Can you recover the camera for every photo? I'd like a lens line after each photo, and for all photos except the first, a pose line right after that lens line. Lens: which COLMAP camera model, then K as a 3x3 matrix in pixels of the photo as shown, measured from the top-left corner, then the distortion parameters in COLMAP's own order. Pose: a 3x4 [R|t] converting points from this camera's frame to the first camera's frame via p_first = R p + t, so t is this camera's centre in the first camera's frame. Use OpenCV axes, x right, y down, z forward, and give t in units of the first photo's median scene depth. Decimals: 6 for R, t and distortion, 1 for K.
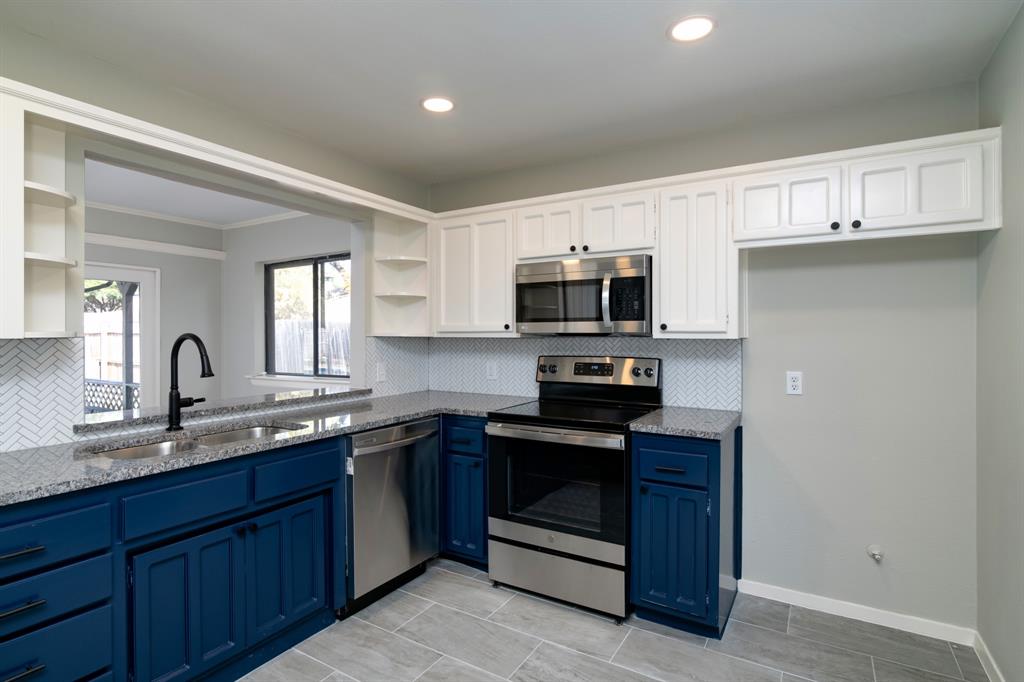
lens RADIAL K [[516.7, 0, 508.7], [0, 516.7, 335.4], [0, 0, 1]] dist [-0.005334, 0.000348]
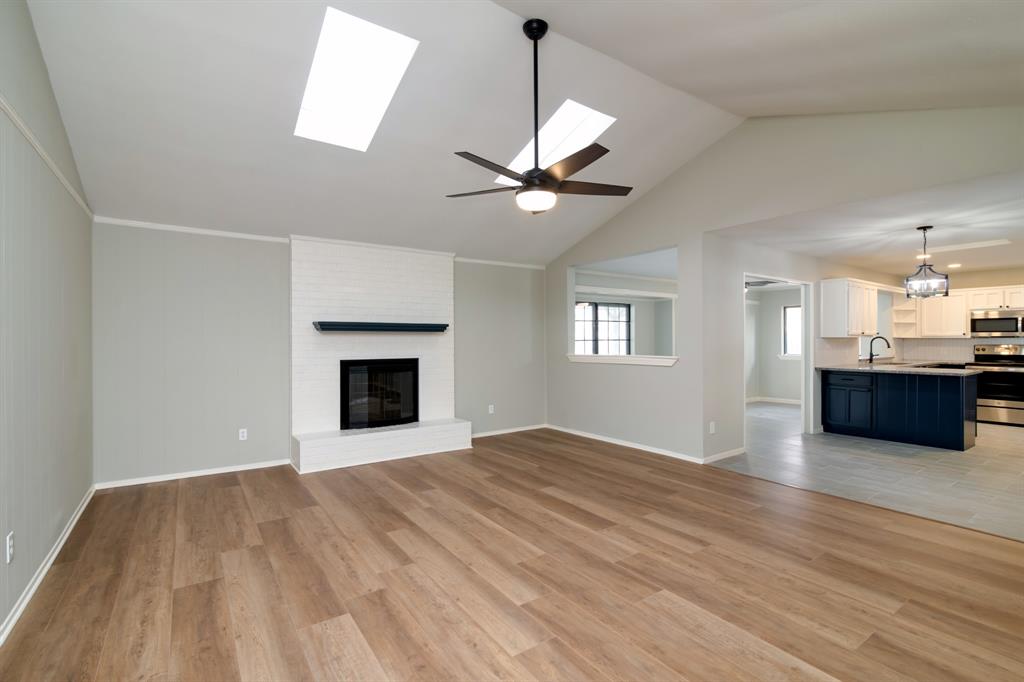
lens RADIAL K [[468.1, 0, 509.6], [0, 468.1, 339.0], [0, 0, 1]] dist [-0.011706, 0.000722]
pose [[0.912098, -0.000468, -0.409973, -1.398725], [-0.000358, 0.999998, -0.001939, 0.017896], [0.409973, 0.001915, 0.912096, -2.619012]]
